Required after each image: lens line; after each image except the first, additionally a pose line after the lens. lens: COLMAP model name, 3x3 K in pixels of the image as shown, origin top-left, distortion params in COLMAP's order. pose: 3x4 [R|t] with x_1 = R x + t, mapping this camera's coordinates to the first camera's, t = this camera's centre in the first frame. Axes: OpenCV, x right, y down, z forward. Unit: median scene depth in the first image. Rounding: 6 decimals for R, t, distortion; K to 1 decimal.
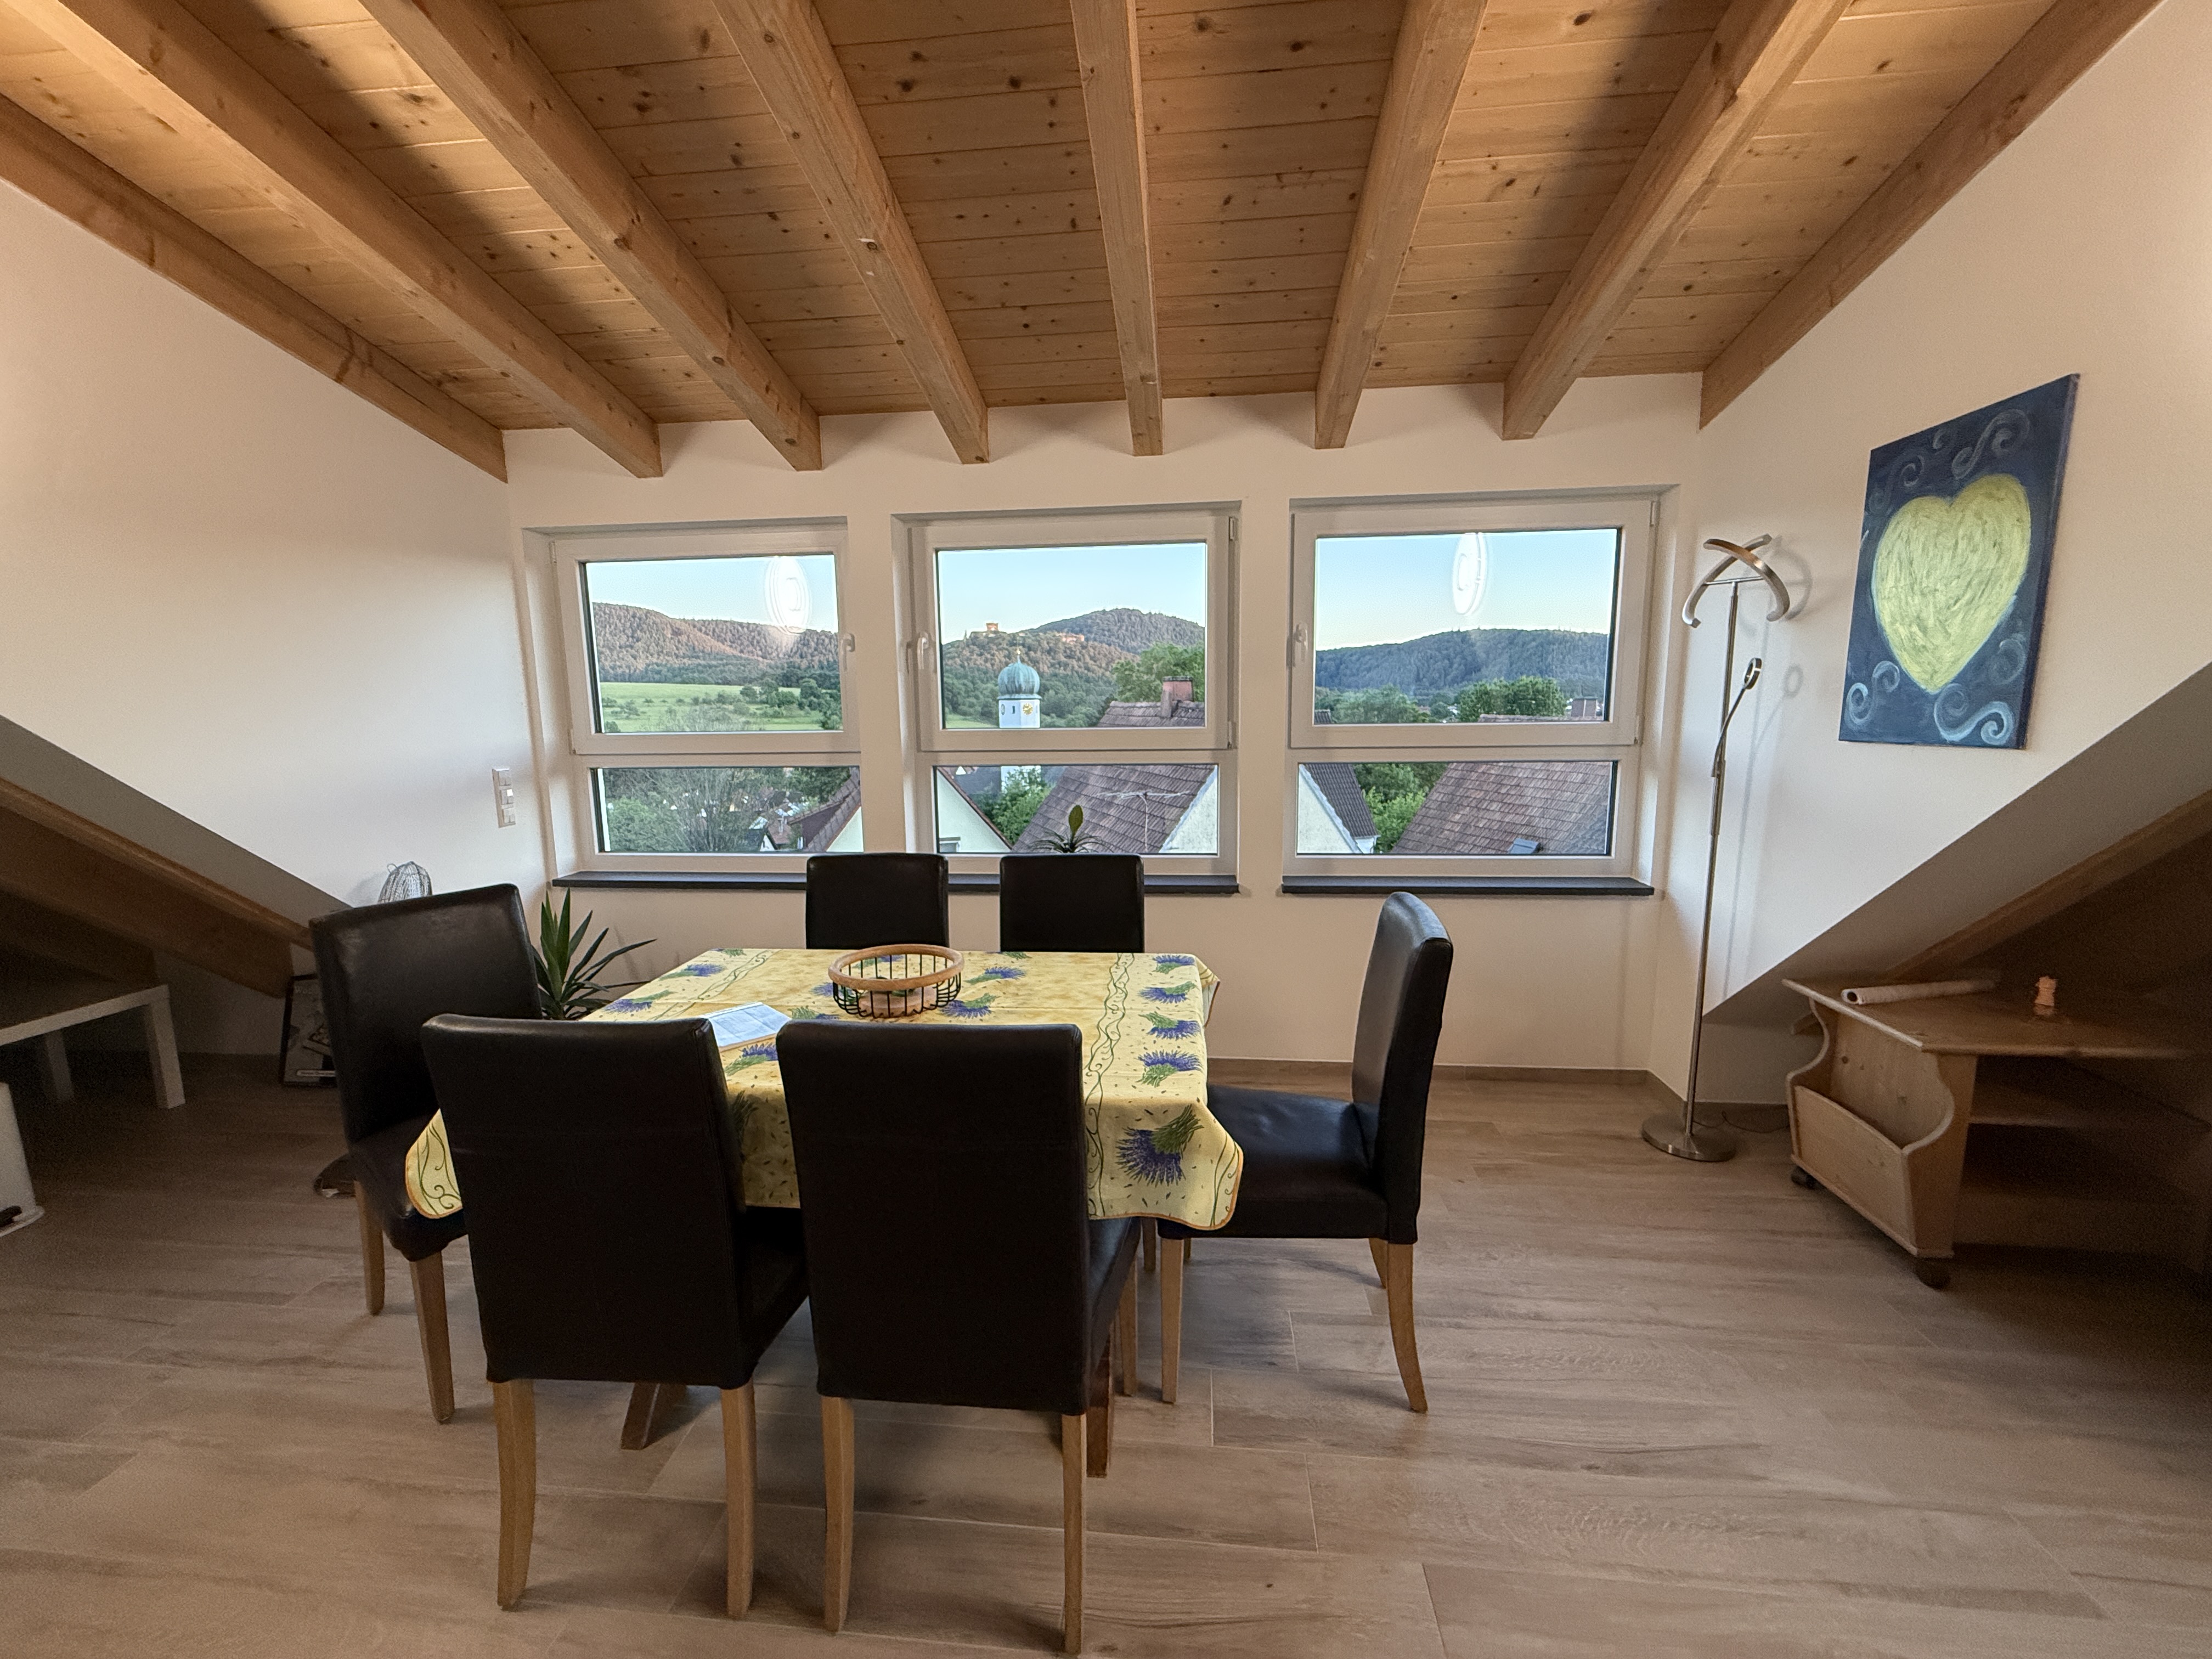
lens RADIAL K [[881.8, 0, 1106.0], [0, 881.8, 829.5], [0, 0, 1]] dist [0.000373, 0.000612]
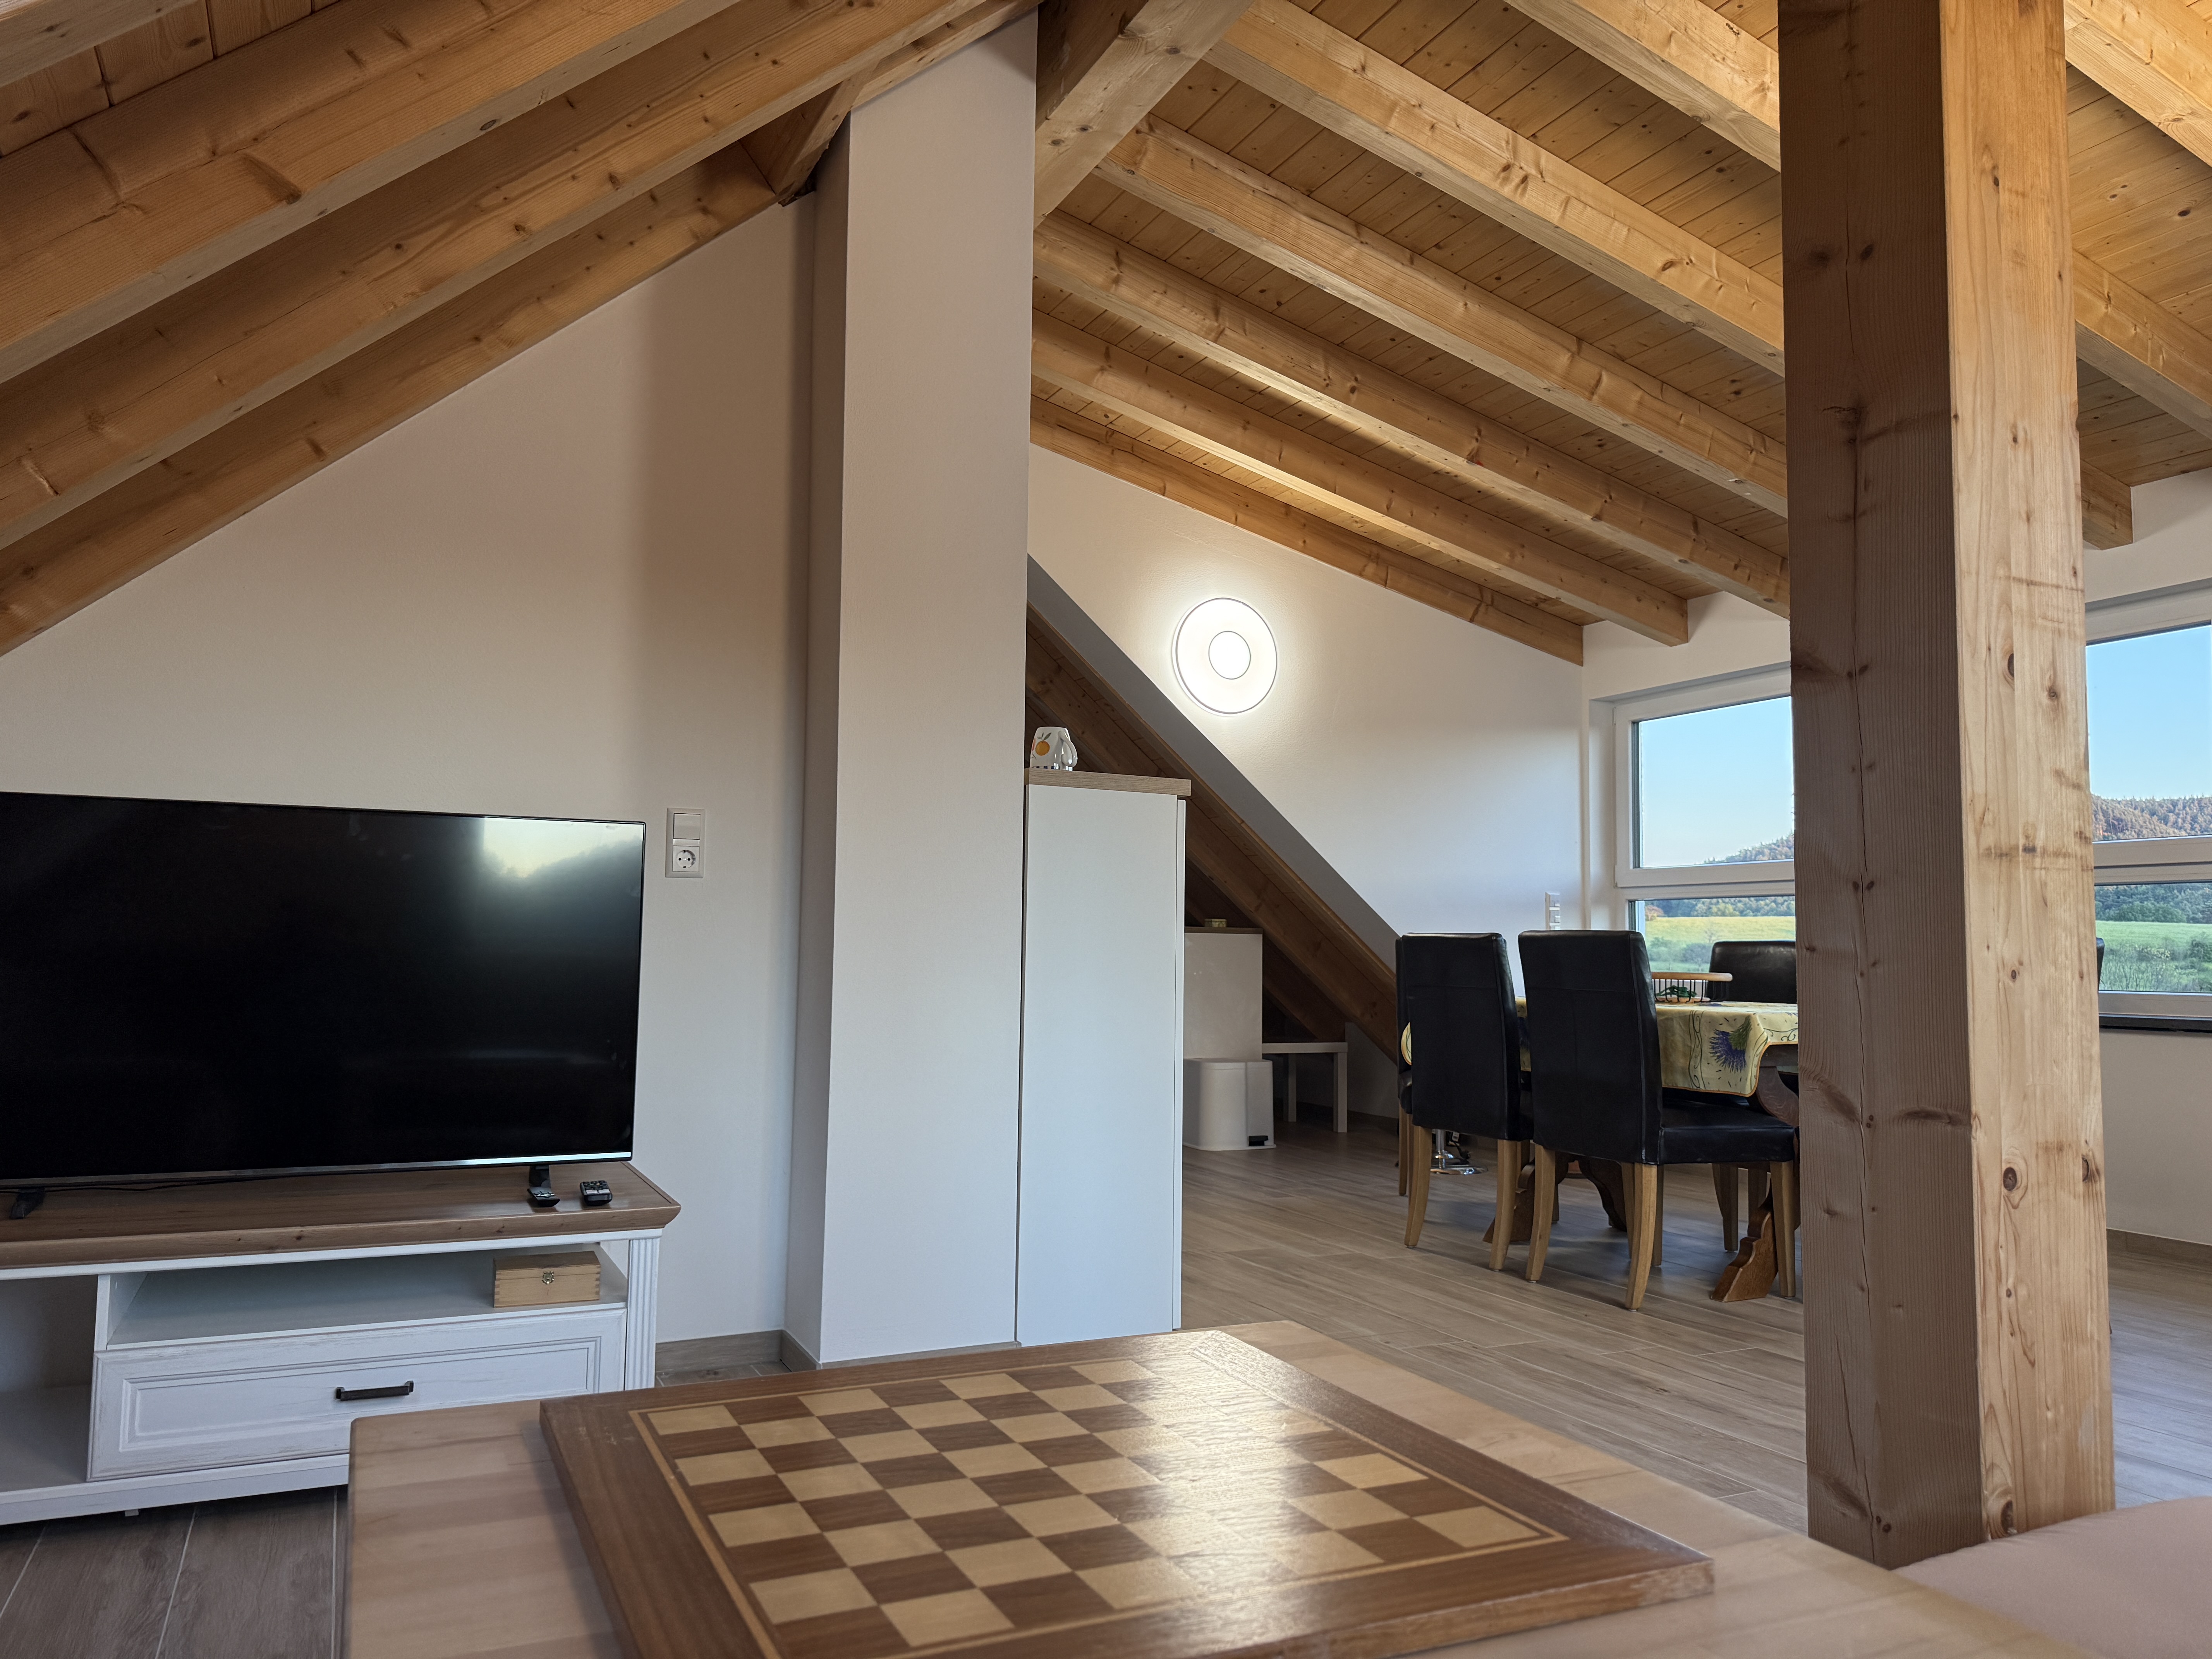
lens RADIAL K [[1520.7, 0, 1005.0], [0, 1520.7, 838.2], [0, 0, 1]] dist [-0.000162, 0.000084]
pose [[0.469549, -0.039414, -0.882026, 0.987243], [-0.153321, 0.980185, -0.125422, 0.286624], [0.869492, 0.194125, 0.454201, -0.762055]]
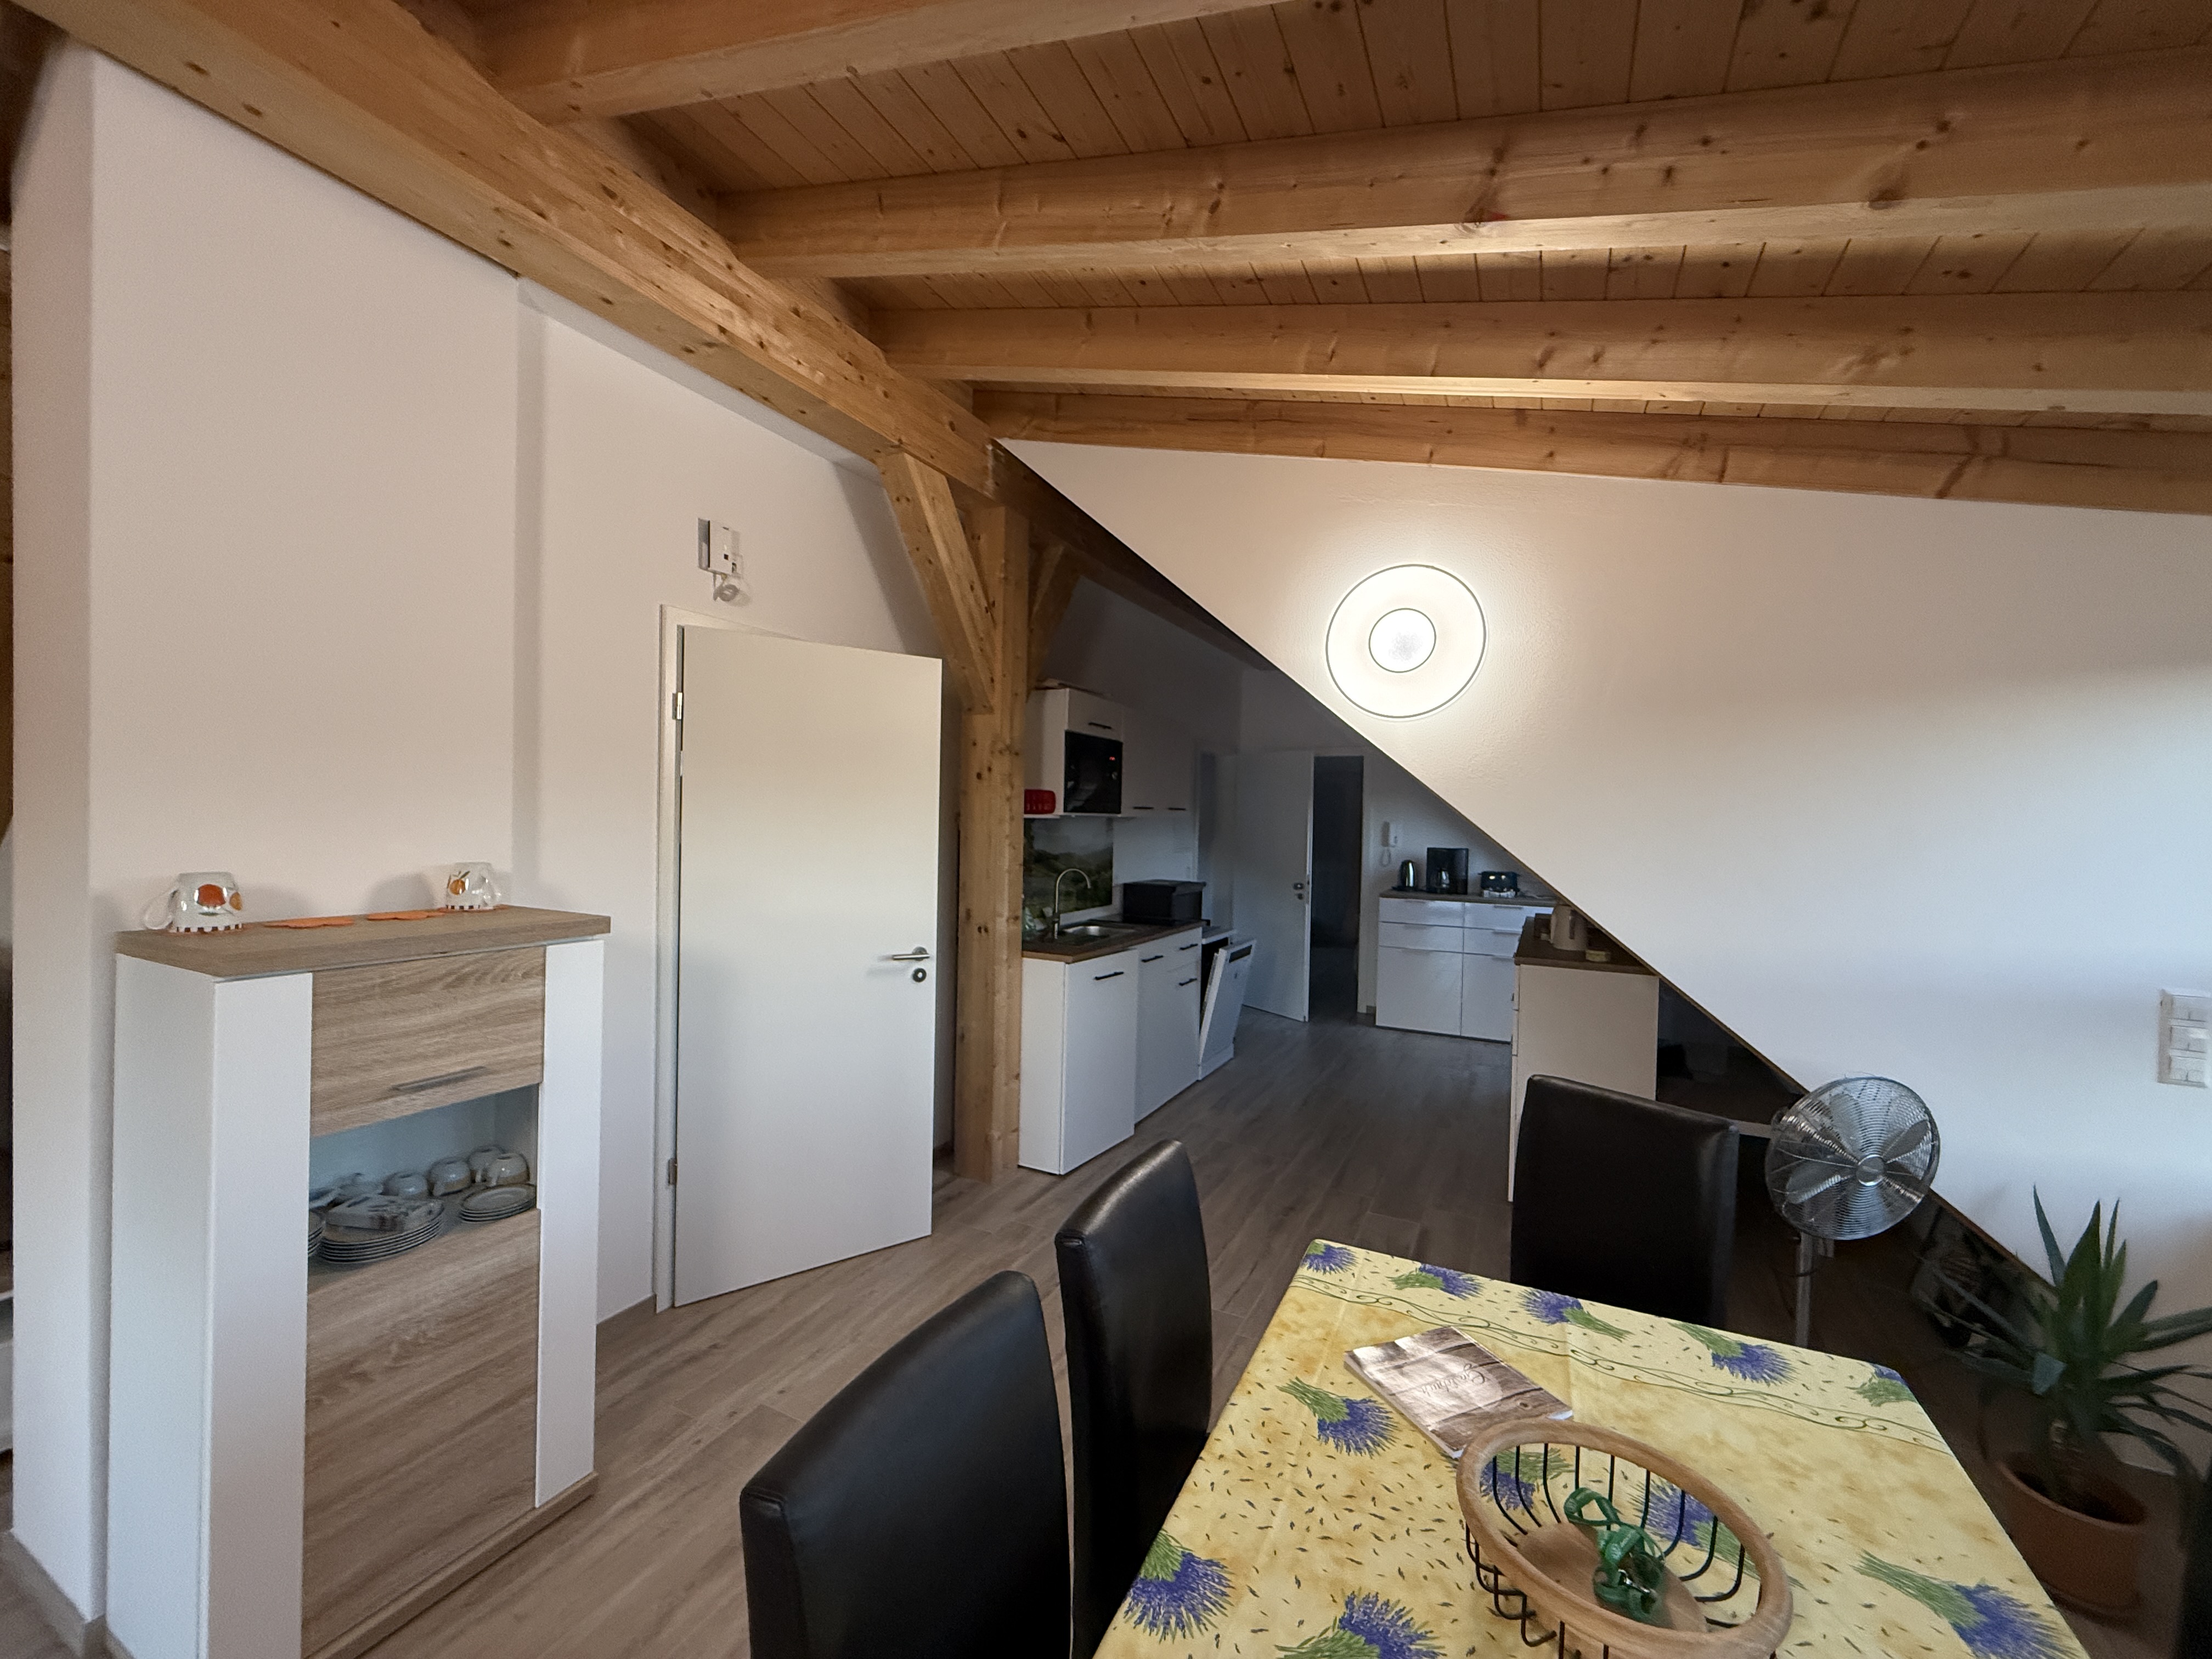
lens RADIAL K [[881.8, 0, 1106.0], [0, 881.8, 829.5], [0, 0, 1]] dist [0.000373, 0.000612]
pose [[-0.358288, 0.019111, -0.933416, 0.197491], [-0.149730, 0.985673, 0.077654, -0.139991], [0.921526, 0.167583, -0.350293, 0.599952]]
